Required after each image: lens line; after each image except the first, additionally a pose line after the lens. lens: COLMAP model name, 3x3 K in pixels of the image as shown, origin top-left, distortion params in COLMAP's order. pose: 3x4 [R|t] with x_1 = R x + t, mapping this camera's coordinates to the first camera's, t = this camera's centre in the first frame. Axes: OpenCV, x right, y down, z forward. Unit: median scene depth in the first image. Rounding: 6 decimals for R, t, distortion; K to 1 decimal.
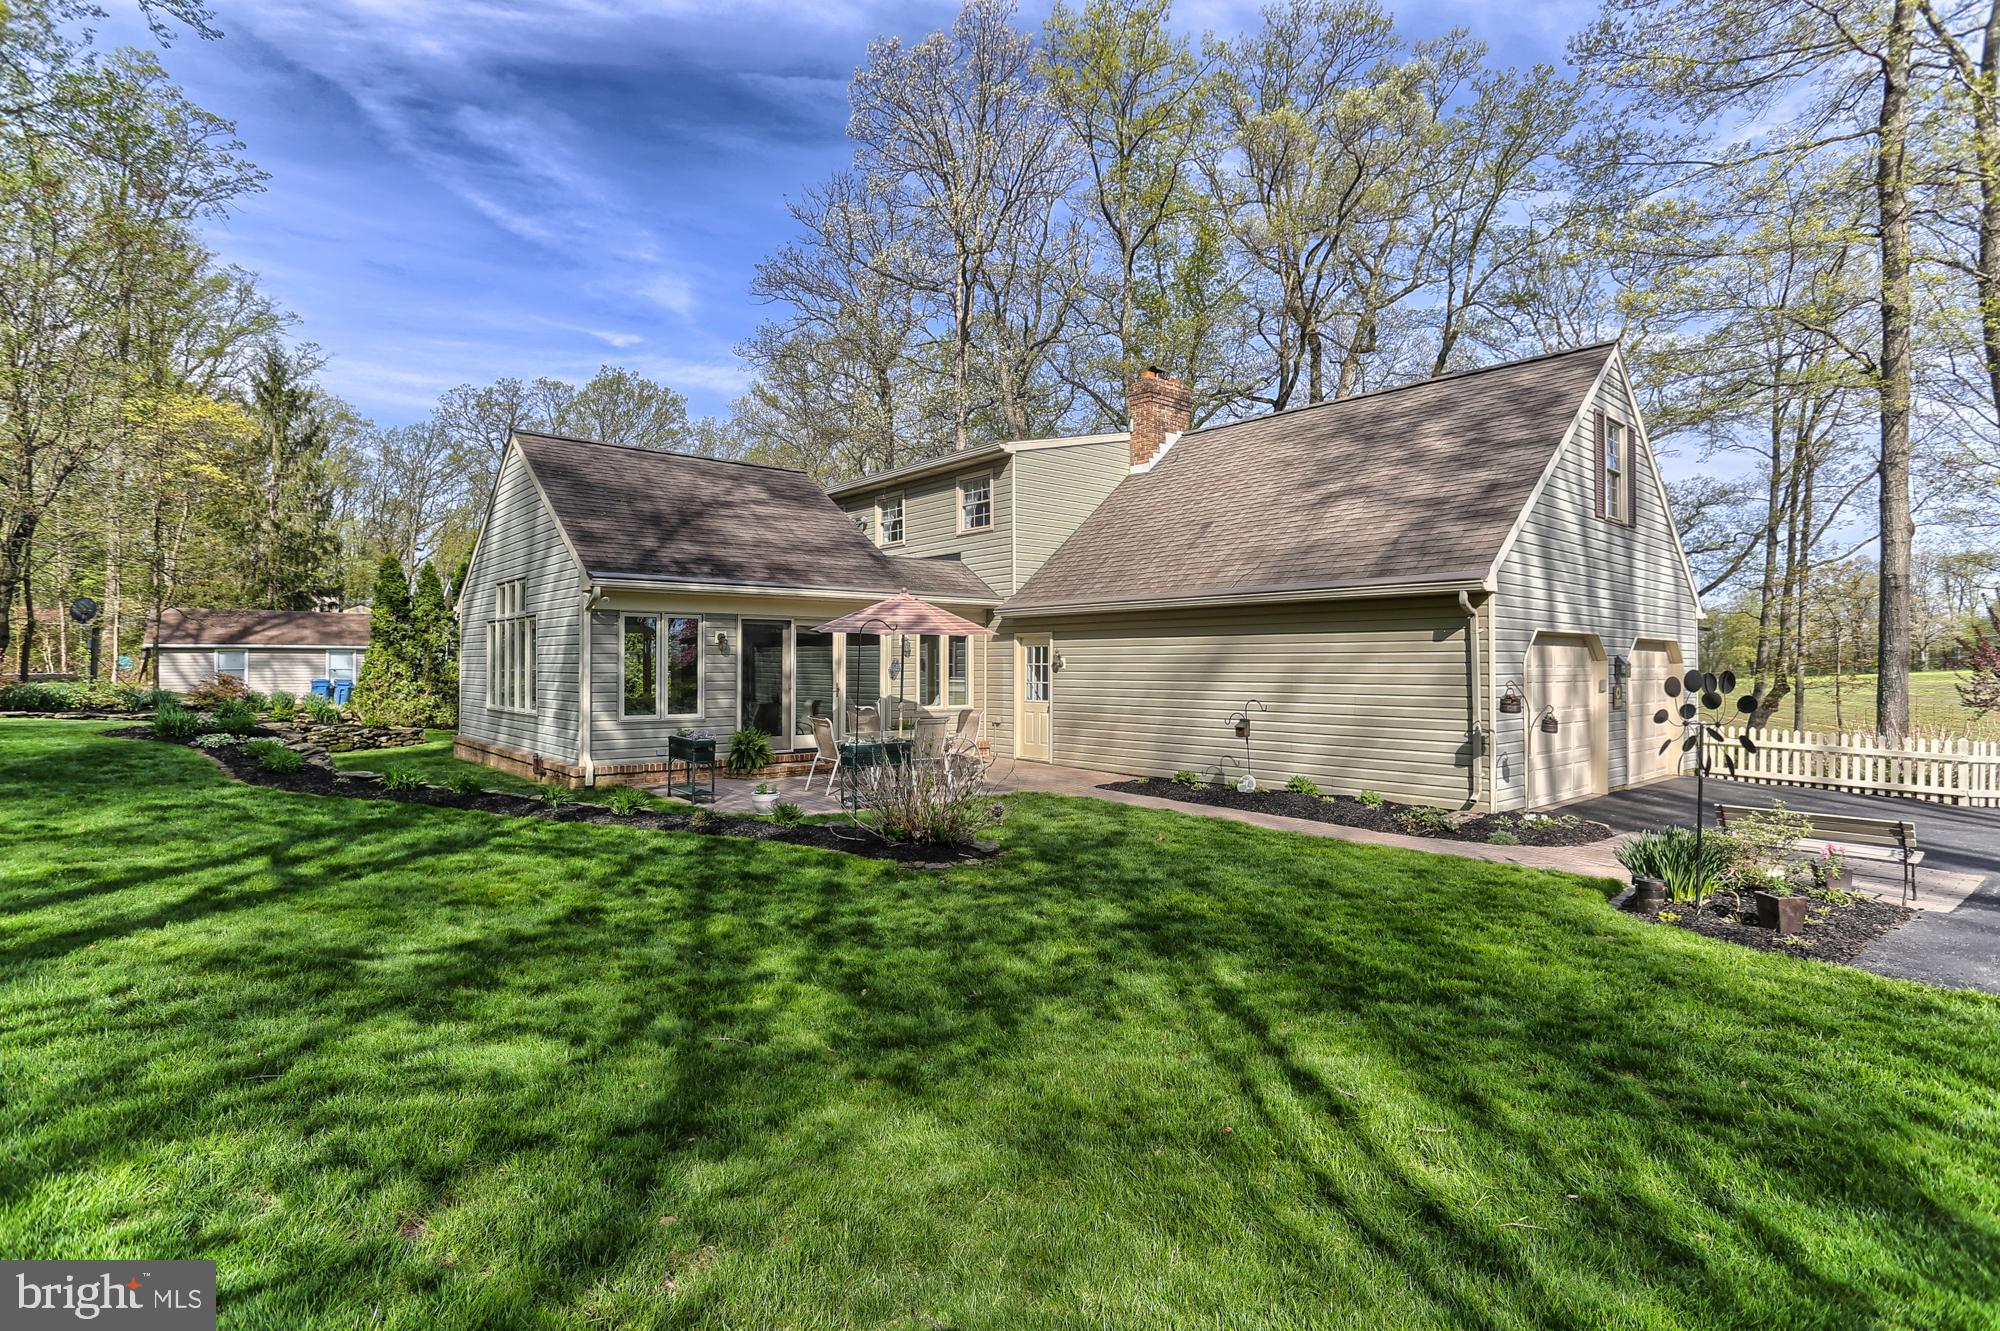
lens RADIAL K [[988.7, 0, 994.3], [0, 988.7, 667.3], [0, 0, 1]] dist [-0.009920, 0.002731]
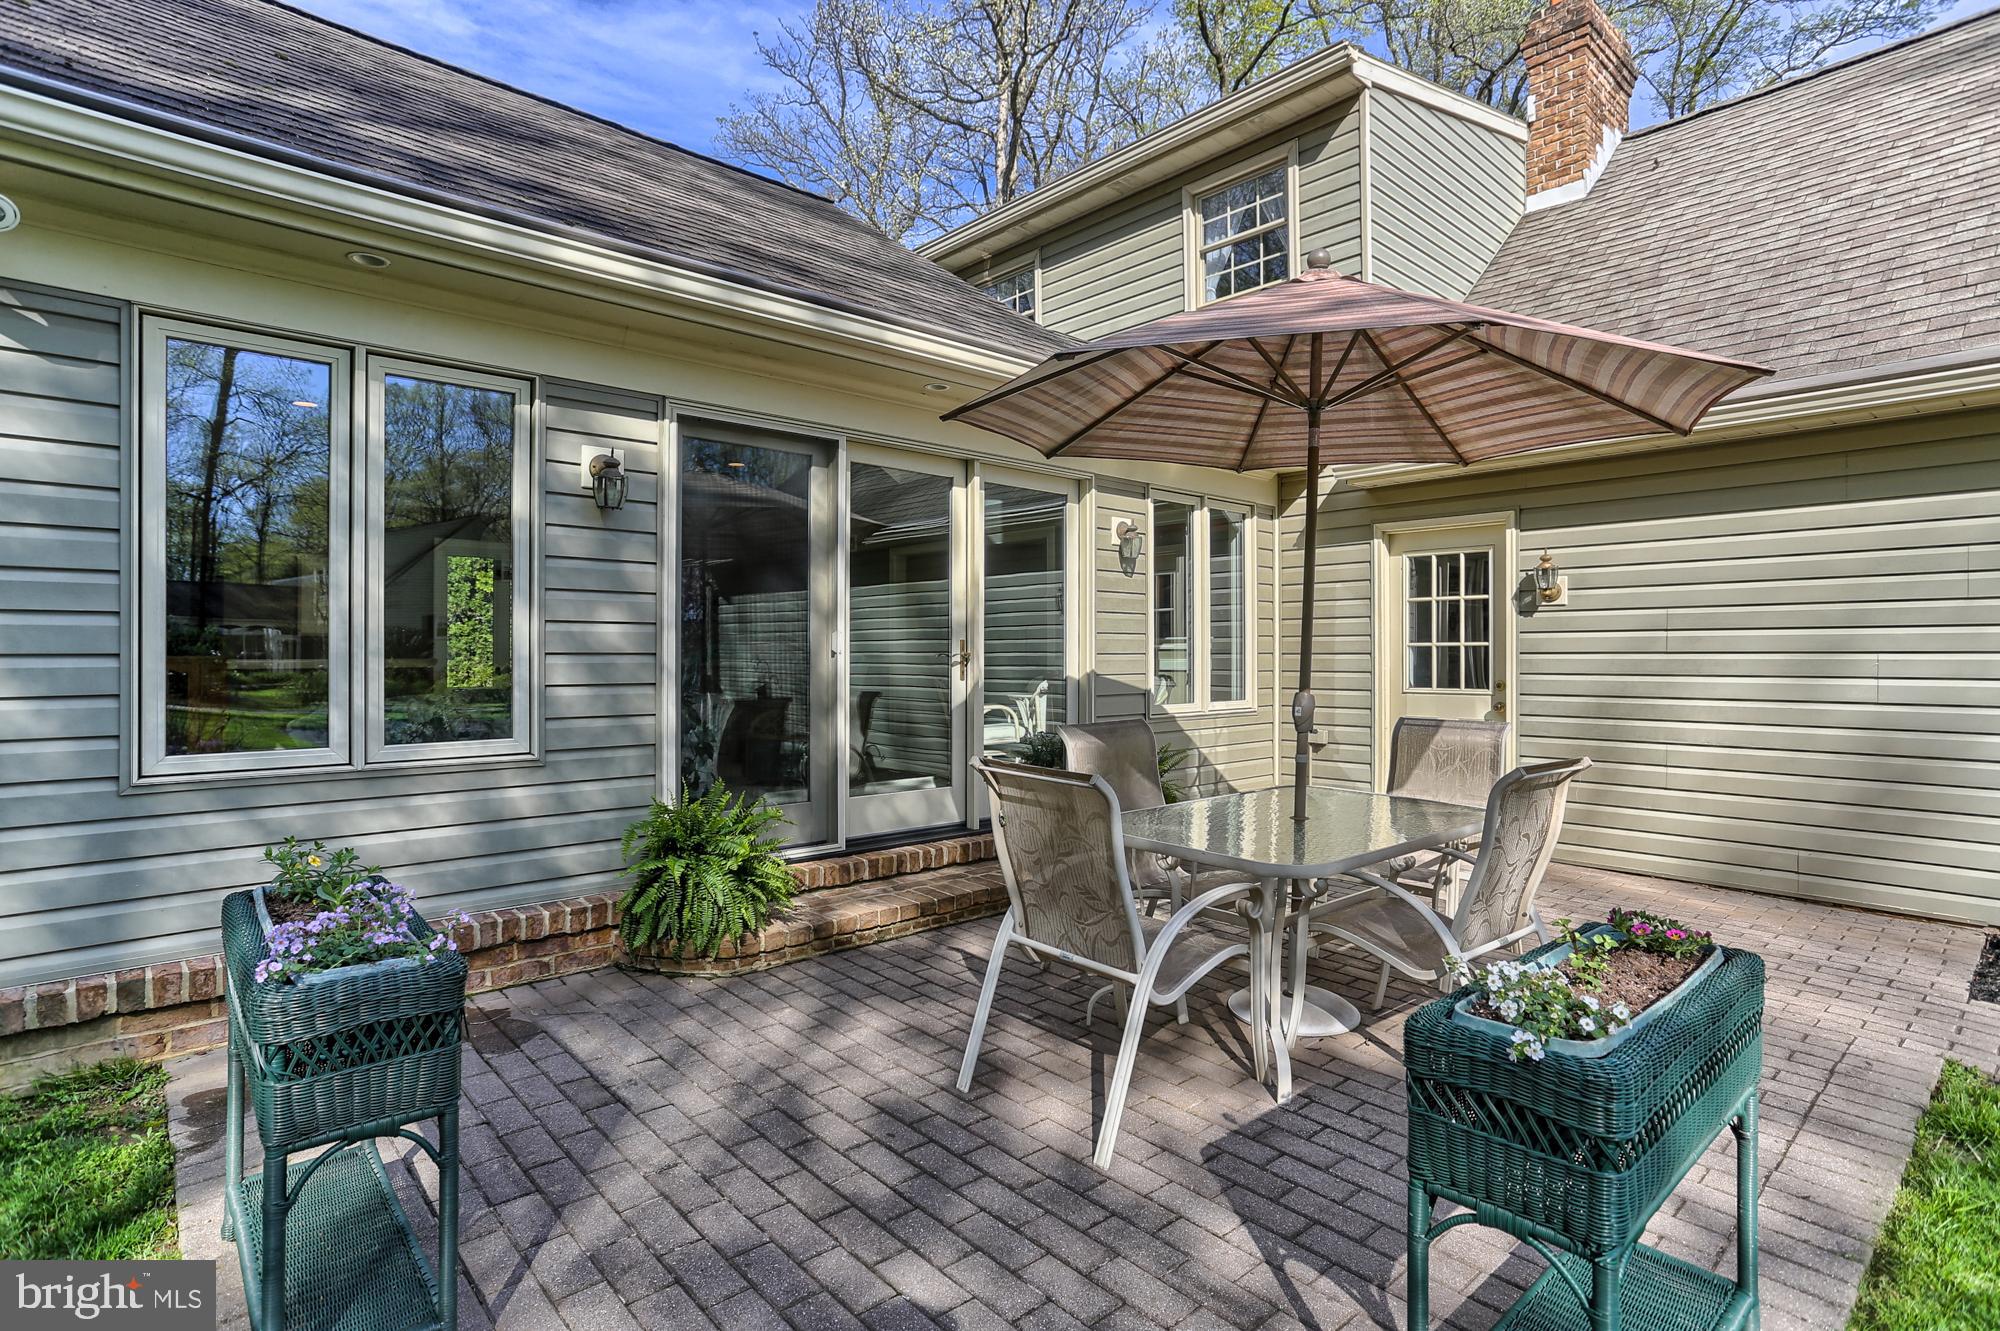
lens RADIAL K [[988.7, 0, 1042.4], [0, 988.7, 650.0], [0, 0, 1]] dist [-0.009920, 0.002731]
pose [[0.996568, -0.000313, 0.082780, -0.152025], [0.000802, 0.999982, -0.005880, 0.020568], [-0.082776, 0.005927, 0.996551, 0.615273]]
